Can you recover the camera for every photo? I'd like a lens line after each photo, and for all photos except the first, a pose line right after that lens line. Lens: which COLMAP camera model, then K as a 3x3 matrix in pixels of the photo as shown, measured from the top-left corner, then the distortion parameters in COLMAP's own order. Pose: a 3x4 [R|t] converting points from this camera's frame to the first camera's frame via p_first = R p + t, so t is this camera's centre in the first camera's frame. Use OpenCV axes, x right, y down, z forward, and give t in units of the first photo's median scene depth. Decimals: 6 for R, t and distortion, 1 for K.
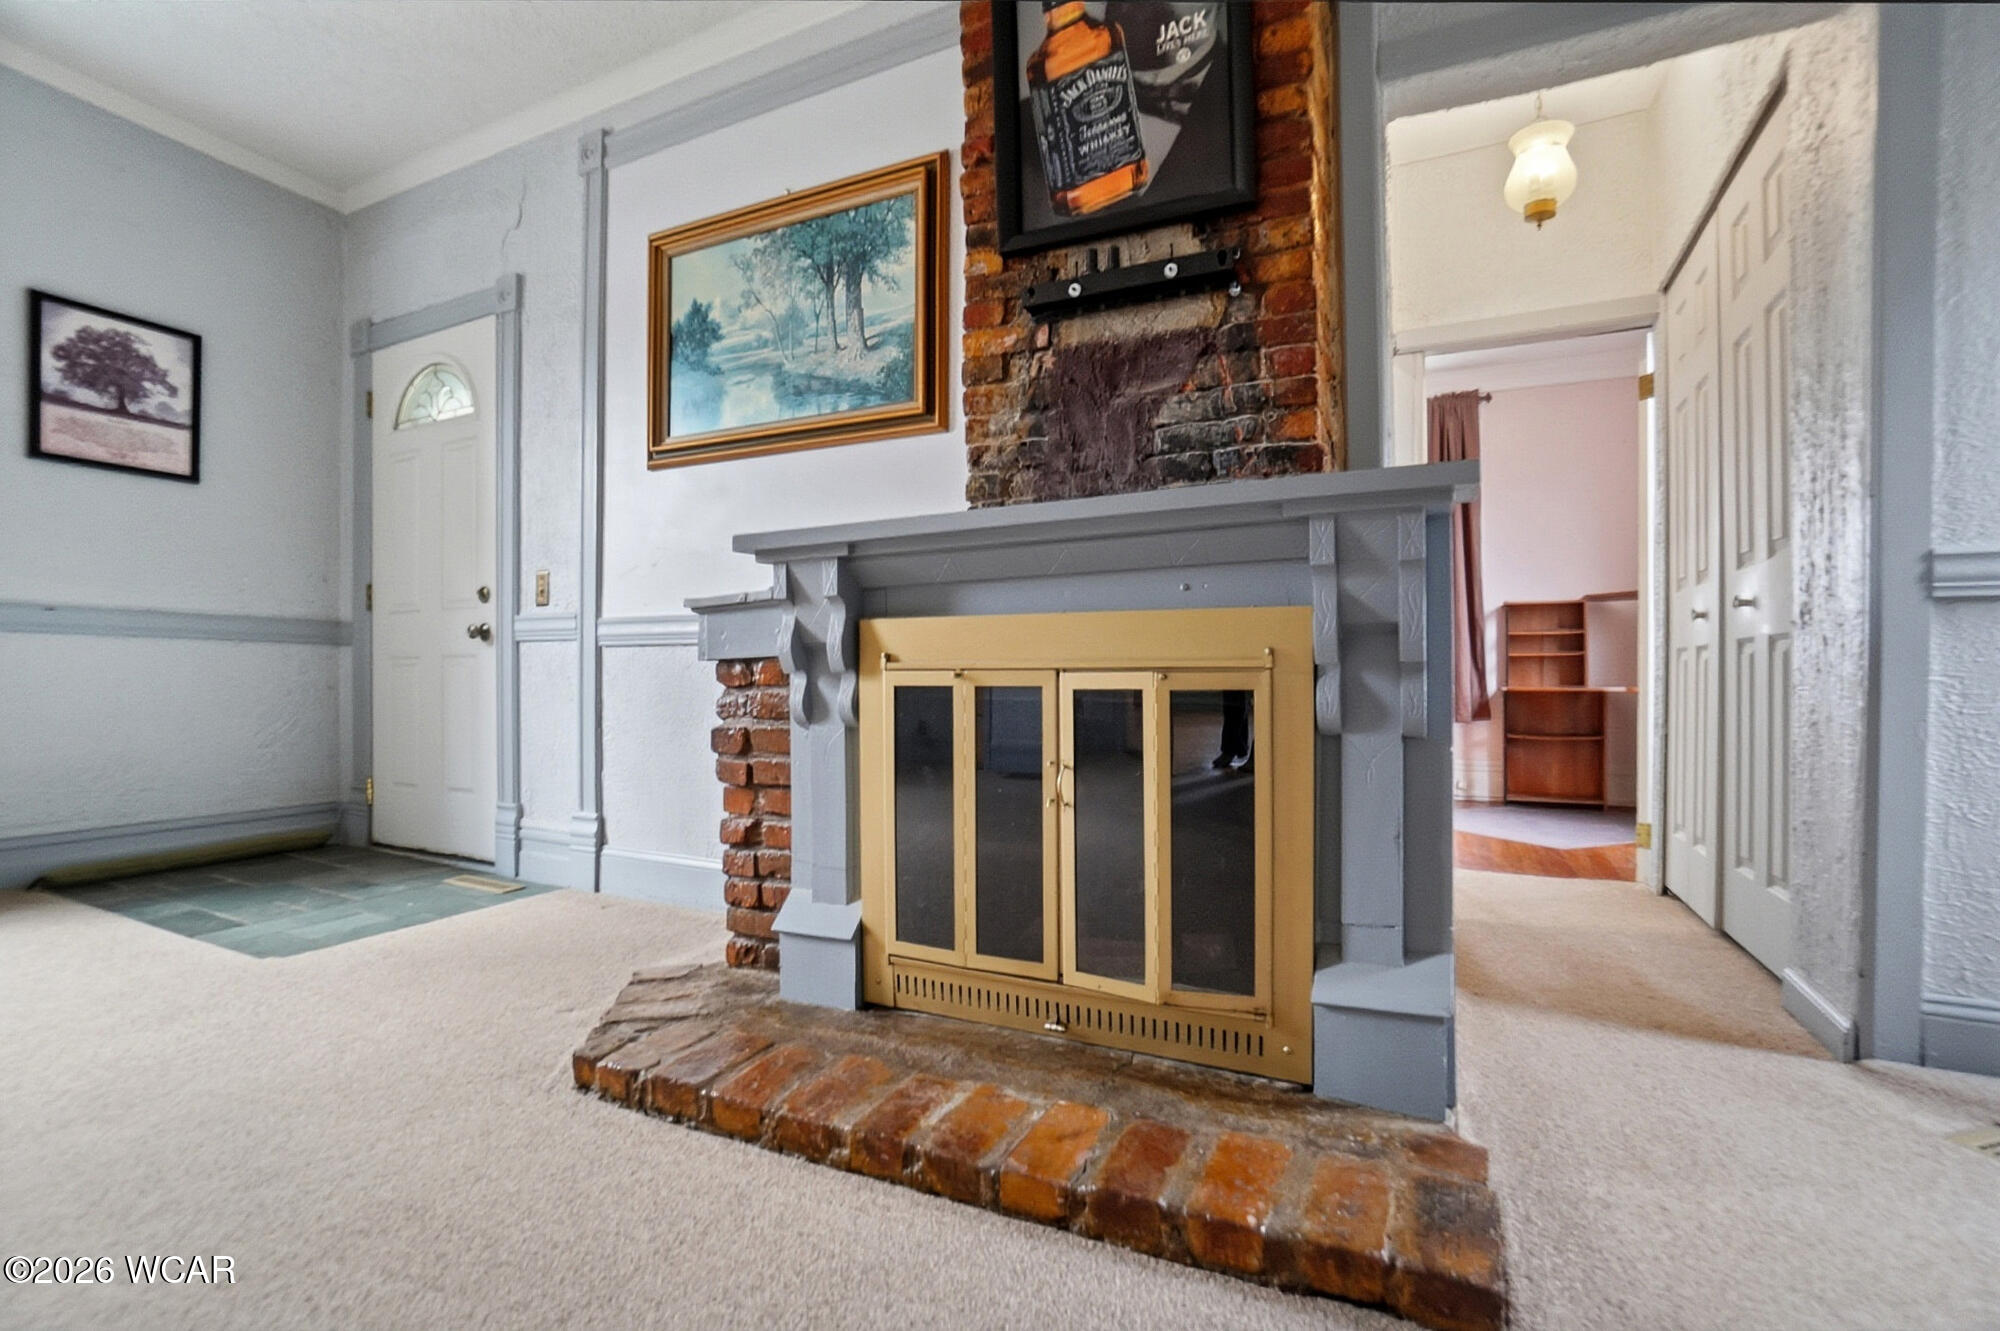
lens RADIAL K [[900.8, 0, 980.1], [0, 900.8, 663.4], [0, 0, 1]] dist [-0.032827, 0.001881]
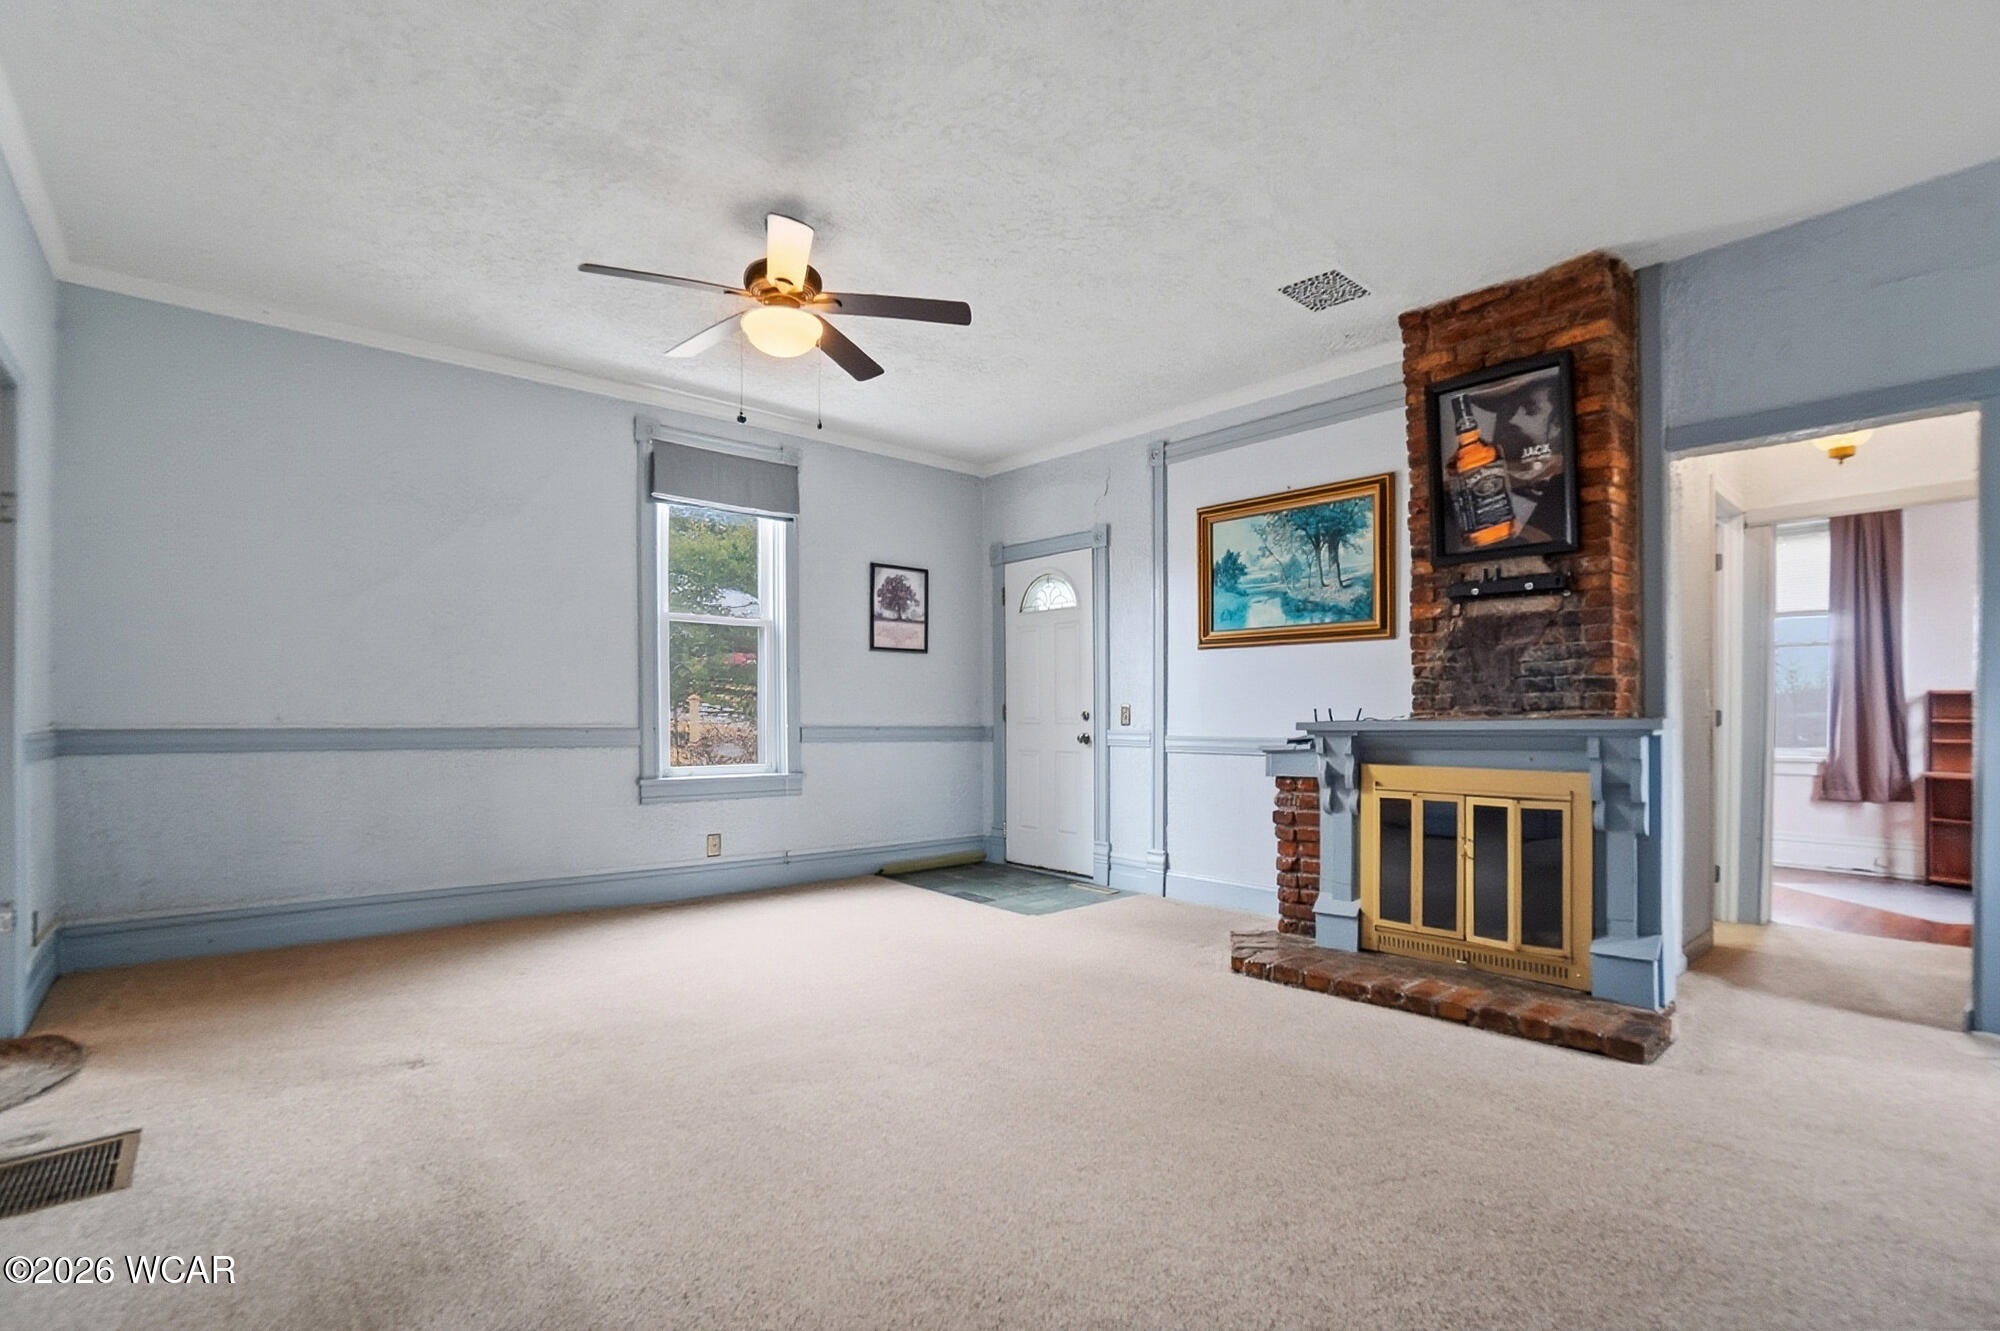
lens RADIAL K [[900.8, 0, 1023.8], [0, 900.8, 718.8], [0, 0, 1]] dist [-0.032827, 0.001881]
pose [[0.932522, 0.000157, -0.361114, -0.098808], [0.003358, 0.999953, 0.009107, -0.154897], [0.361098, -0.009705, 0.932477, -1.072671]]
